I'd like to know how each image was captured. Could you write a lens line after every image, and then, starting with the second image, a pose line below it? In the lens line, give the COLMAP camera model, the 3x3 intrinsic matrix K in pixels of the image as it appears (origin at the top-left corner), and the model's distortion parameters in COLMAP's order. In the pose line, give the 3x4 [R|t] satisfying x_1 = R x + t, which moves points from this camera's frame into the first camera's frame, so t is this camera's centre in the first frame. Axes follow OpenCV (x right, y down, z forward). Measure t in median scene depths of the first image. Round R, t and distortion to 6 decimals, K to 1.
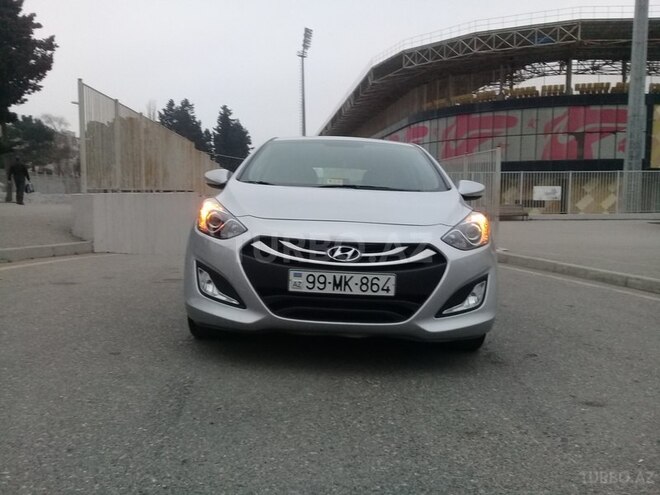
lens RADIAL K [[608.0, 0, 325.3], [0, 608.0, 246.9], [0, 0, 1]] dist [0.089635, -0.165748]
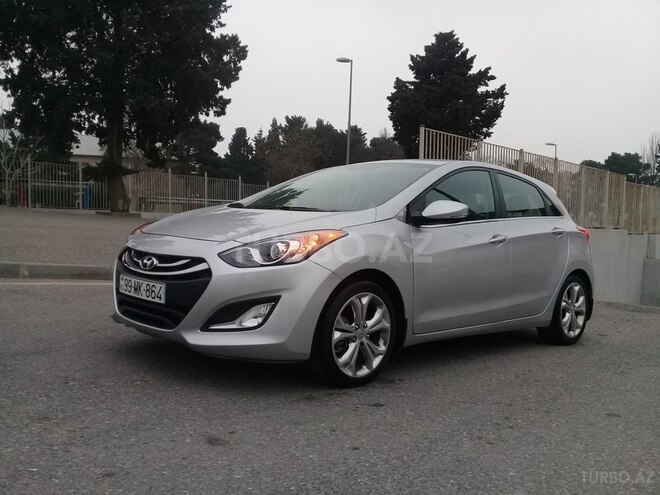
lens RADIAL K [[608.0, 0, 325.3], [0, 608.0, 246.9], [0, 0, 1]] dist [0.089635, -0.165748]
pose [[0.691837, 0.026009, -0.721585, 1.062835], [-0.072674, 0.996785, -0.033749, -0.004045], [0.718387, 0.075789, 0.691502, 0.437030]]
